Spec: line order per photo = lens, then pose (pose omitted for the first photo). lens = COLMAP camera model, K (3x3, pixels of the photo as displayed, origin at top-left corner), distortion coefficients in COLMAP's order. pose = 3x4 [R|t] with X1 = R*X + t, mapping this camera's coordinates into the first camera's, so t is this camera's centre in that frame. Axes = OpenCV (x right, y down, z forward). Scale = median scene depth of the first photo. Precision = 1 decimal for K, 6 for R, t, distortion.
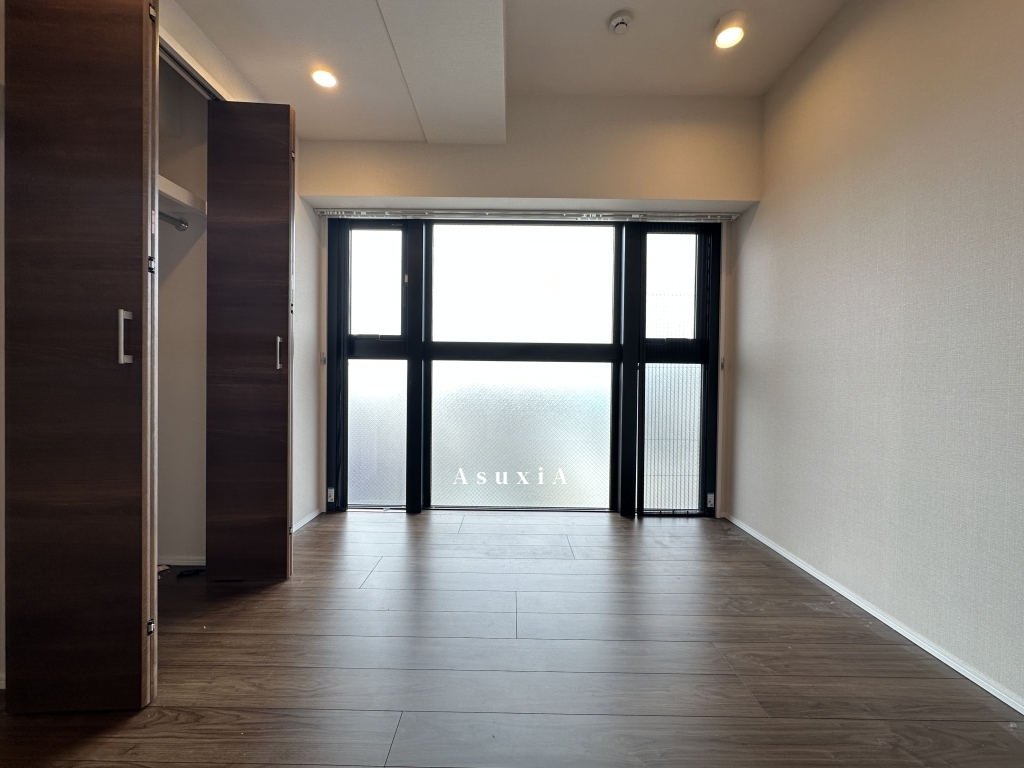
lens RADIAL K [[407.7, 0, 512.0], [0, 407.7, 384.0], [0, 0, 1]] dist [-0.000601, -0.000157]
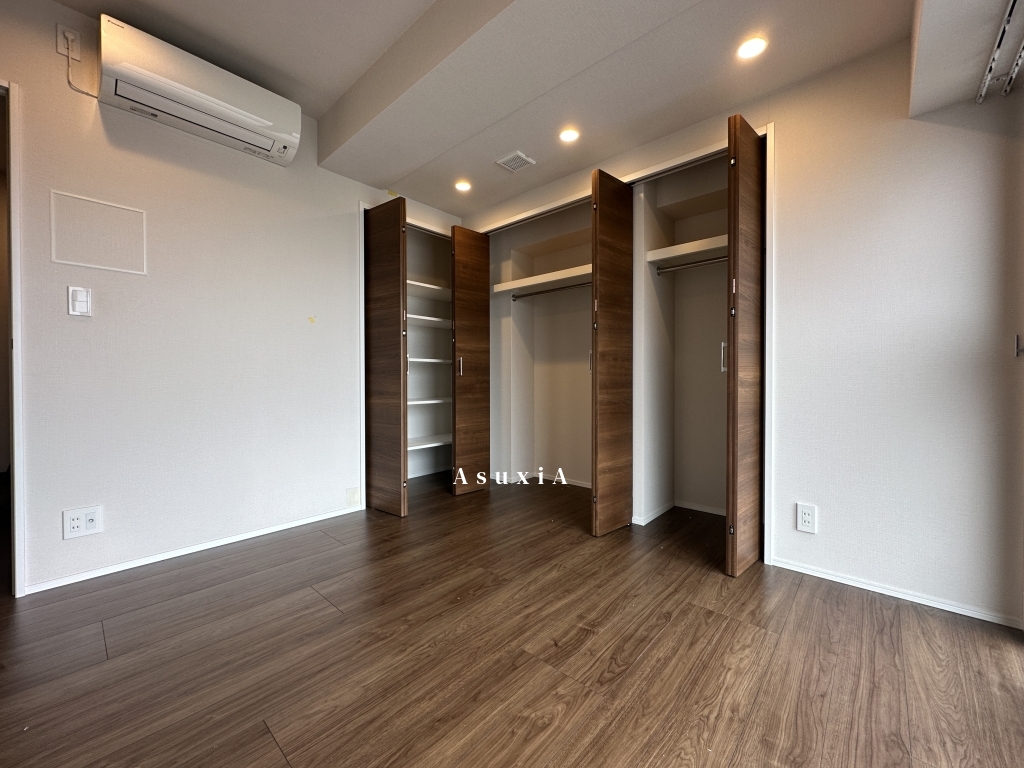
lens RADIAL K [[407.7, 0, 512.0], [0, 407.7, 384.0], [0, 0, 1]] dist [-0.000601, -0.000157]
pose [[-0.667785, -0.003900, -0.744344, 0.720937], [-0.016109, 0.999828, 0.009213, -0.010363], [0.744180, 0.018143, -0.667733, 1.557336]]
